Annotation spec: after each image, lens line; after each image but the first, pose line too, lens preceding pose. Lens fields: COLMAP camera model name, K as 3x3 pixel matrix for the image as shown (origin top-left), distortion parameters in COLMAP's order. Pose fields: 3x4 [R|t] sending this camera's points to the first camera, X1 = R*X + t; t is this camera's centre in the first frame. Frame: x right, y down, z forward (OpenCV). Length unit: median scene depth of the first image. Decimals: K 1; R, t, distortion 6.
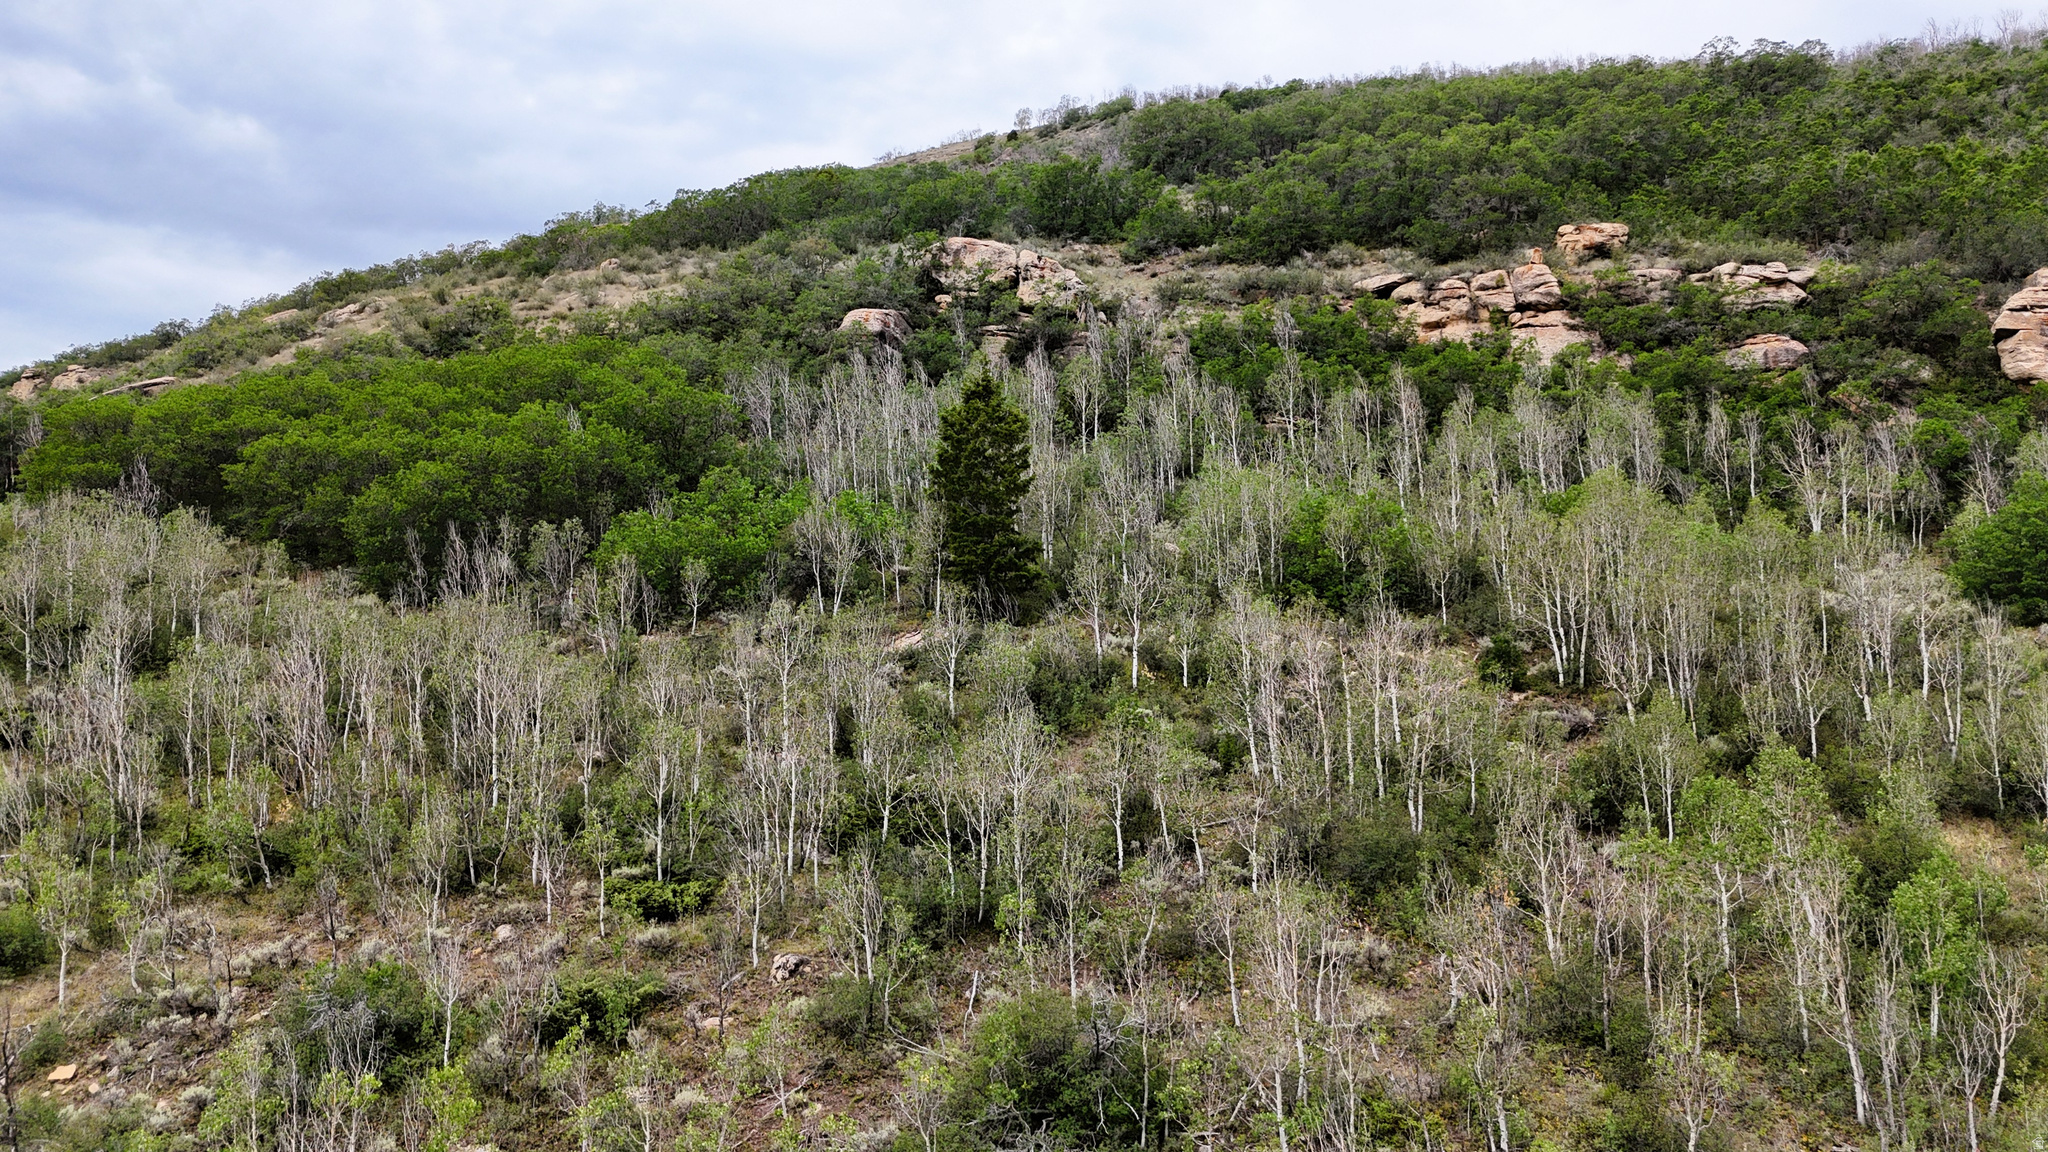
lens RADIAL K [[1497.5, 0, 1024.5], [0, 1497.5, 578.7], [0, 0, 1]] dist [0.066629, -0.054394]
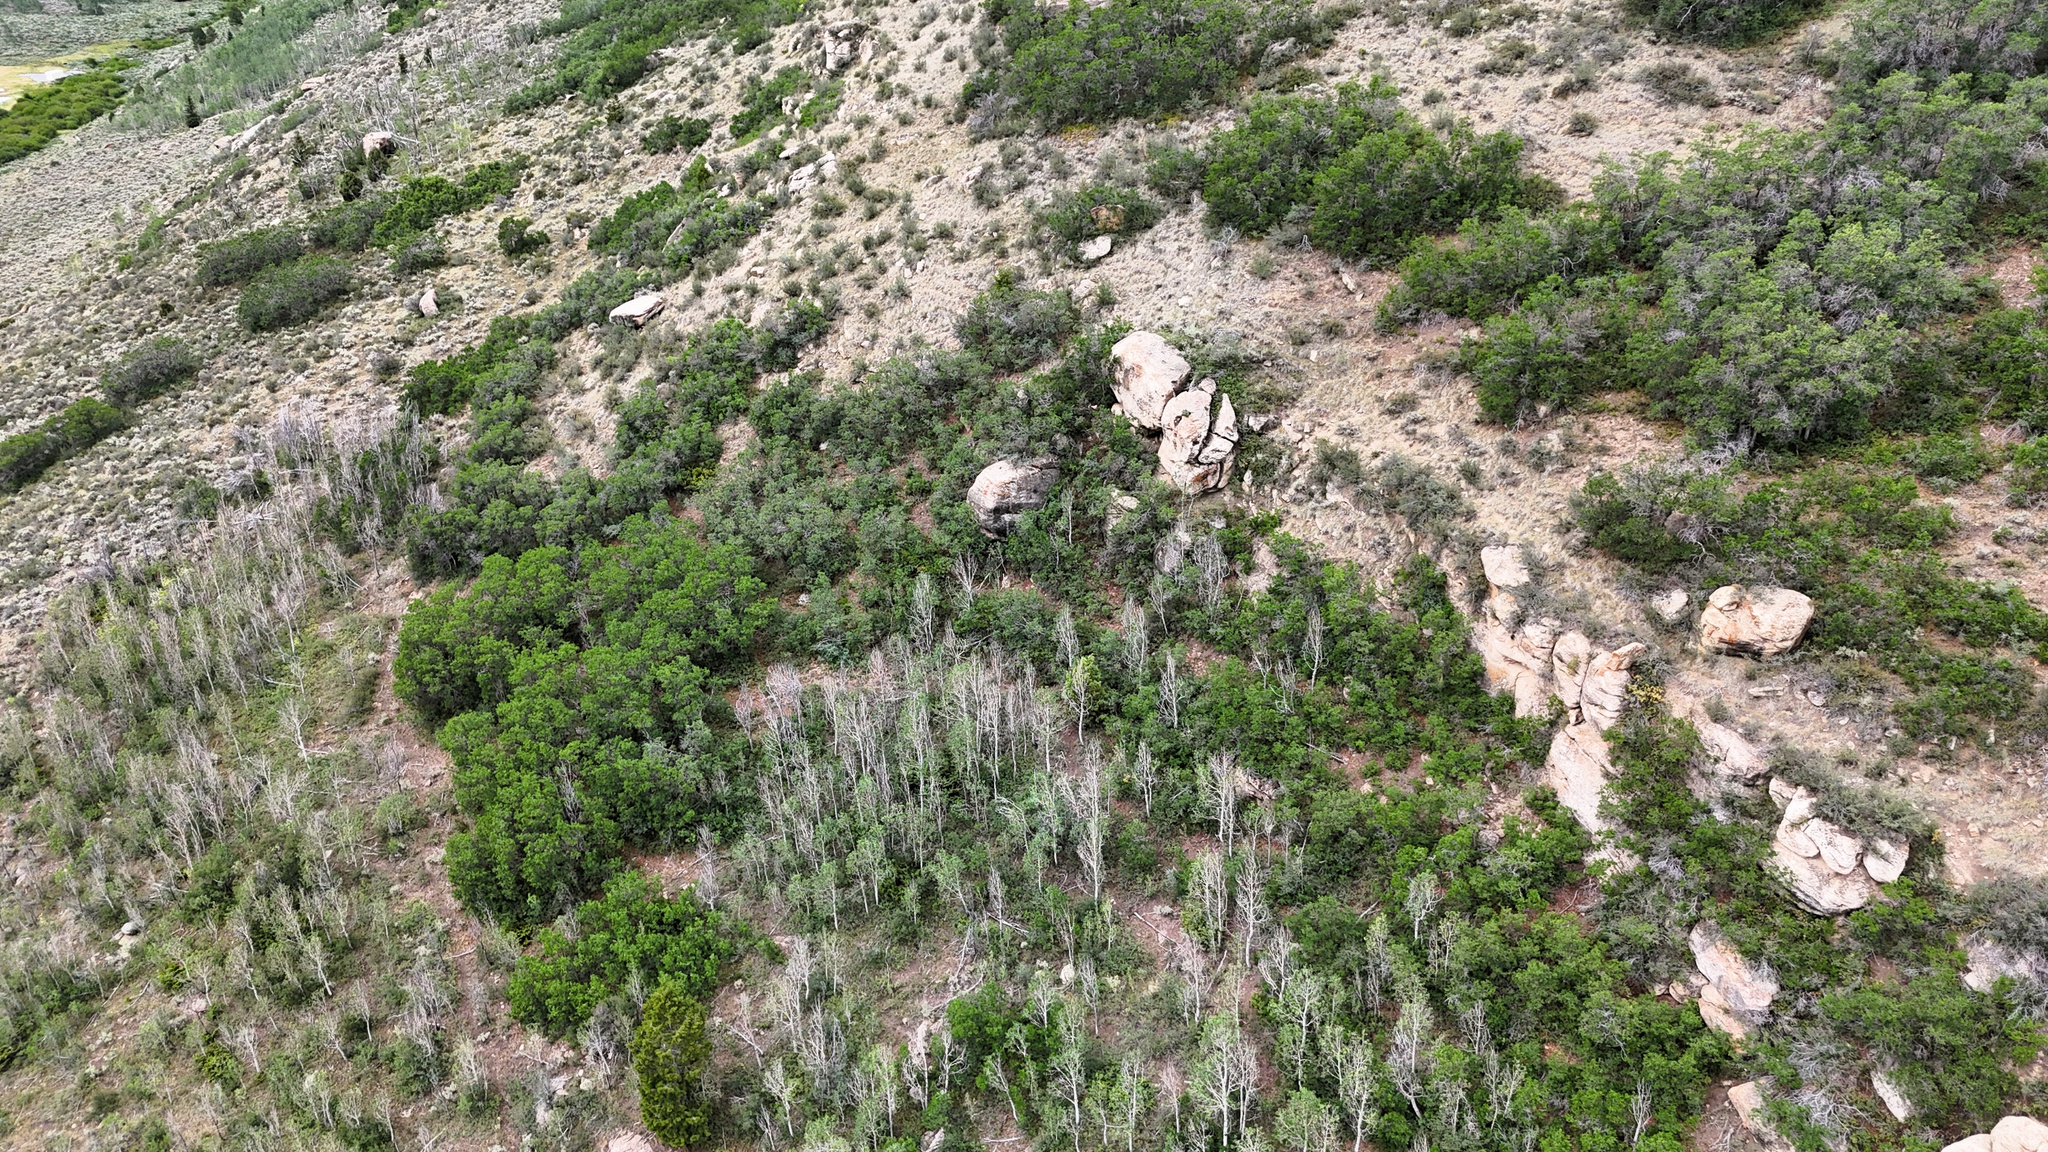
lens RADIAL K [[1497.5, 0, 1024.7], [0, 1497.5, 577.1], [0, 0, 1]] dist [0.066629, -0.054394]
pose [[0.782705, 0.292636, -0.549306, 0.495067], [0.068750, 0.836520, 0.543607, -0.669585], [0.618584, -0.463248, 0.634630, 0.310573]]
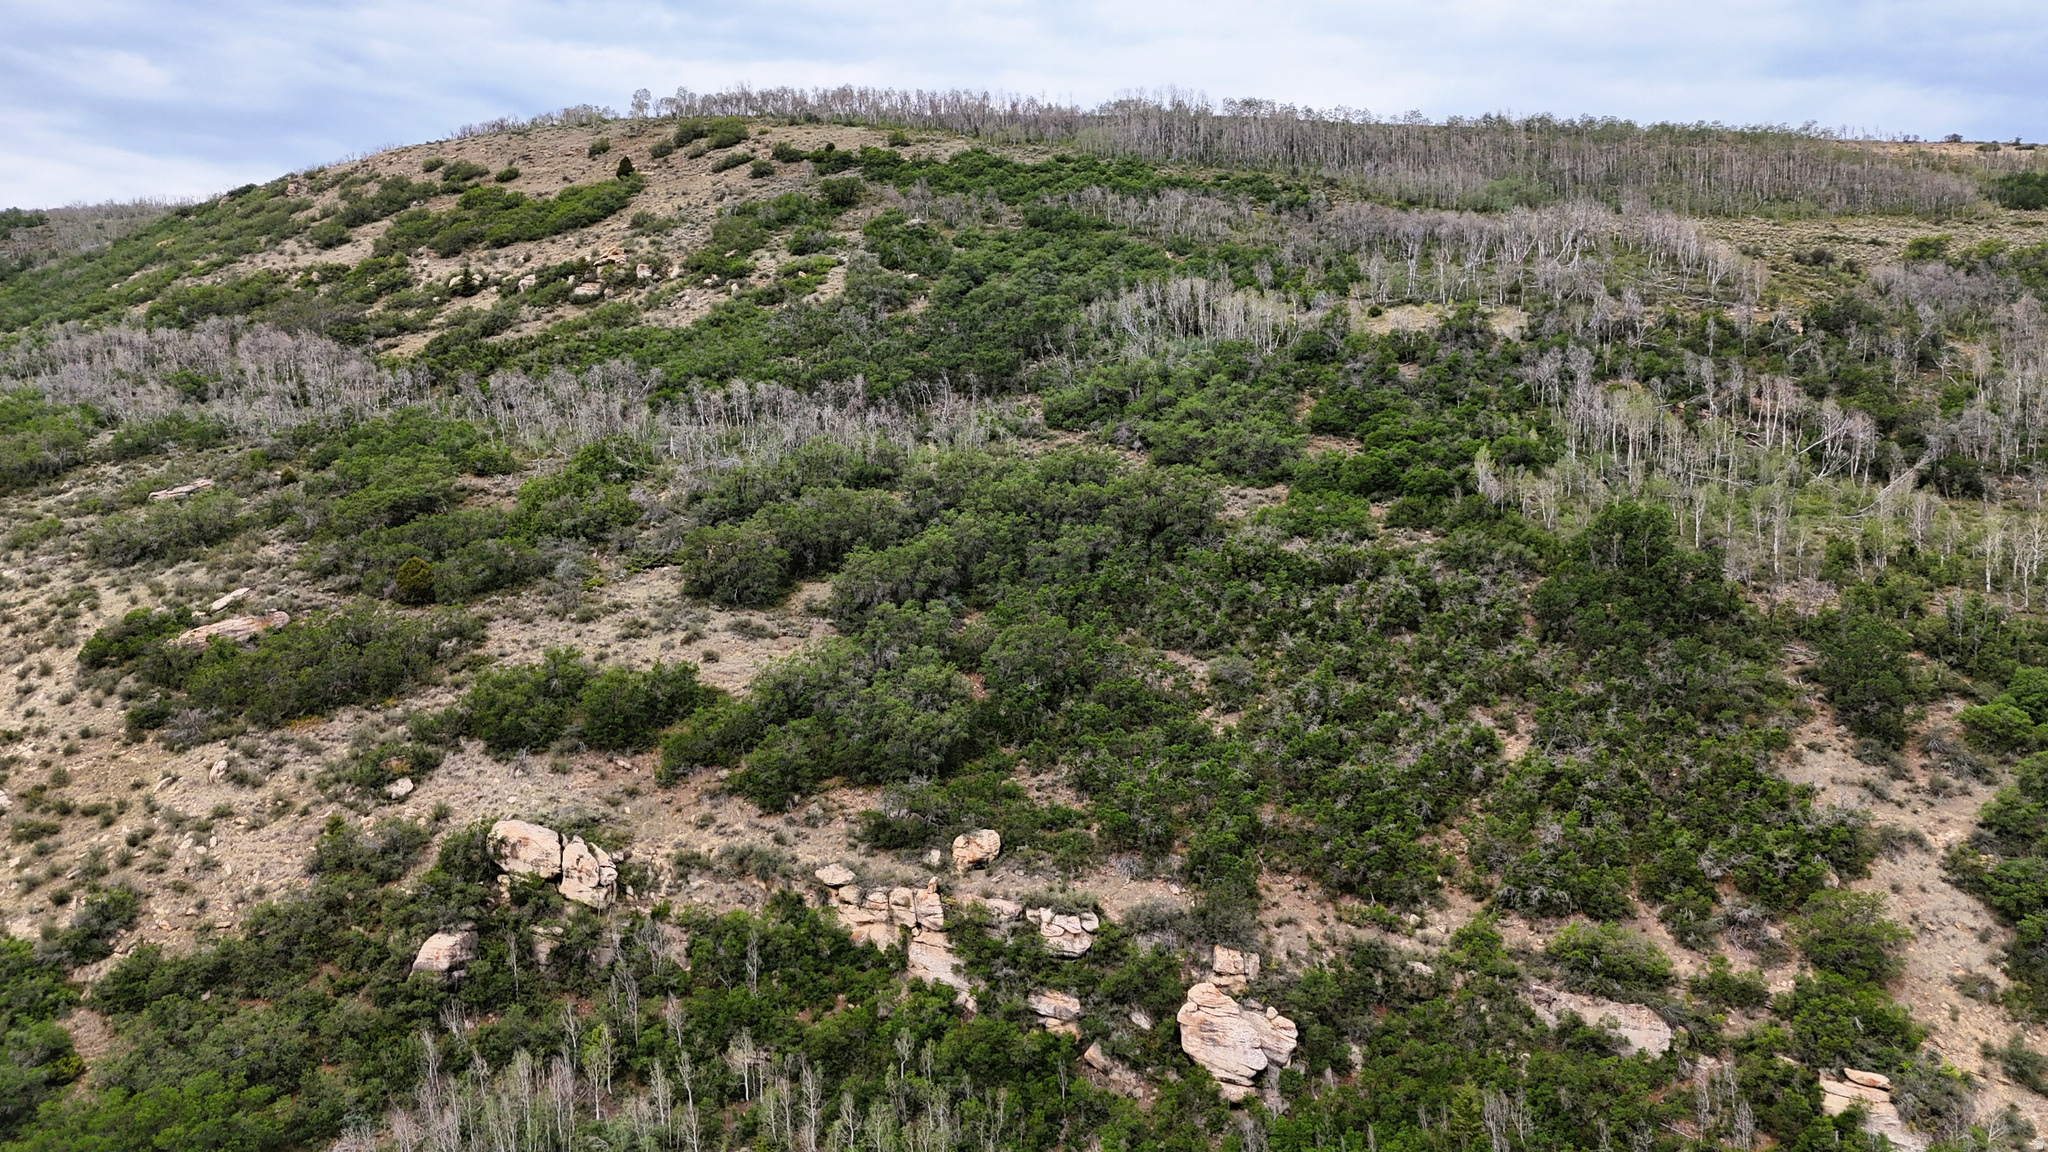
lens RADIAL K [[1497.5, 0, 1023.8], [0, 1497.5, 573.6], [0, 0, 1]] dist [0.066629, -0.054394]
pose [[0.977905, -0.021458, 0.207947, 0.127474], [-0.013478, 0.986177, 0.165145, -0.713404], [-0.208616, -0.164299, 0.964098, -0.337424]]
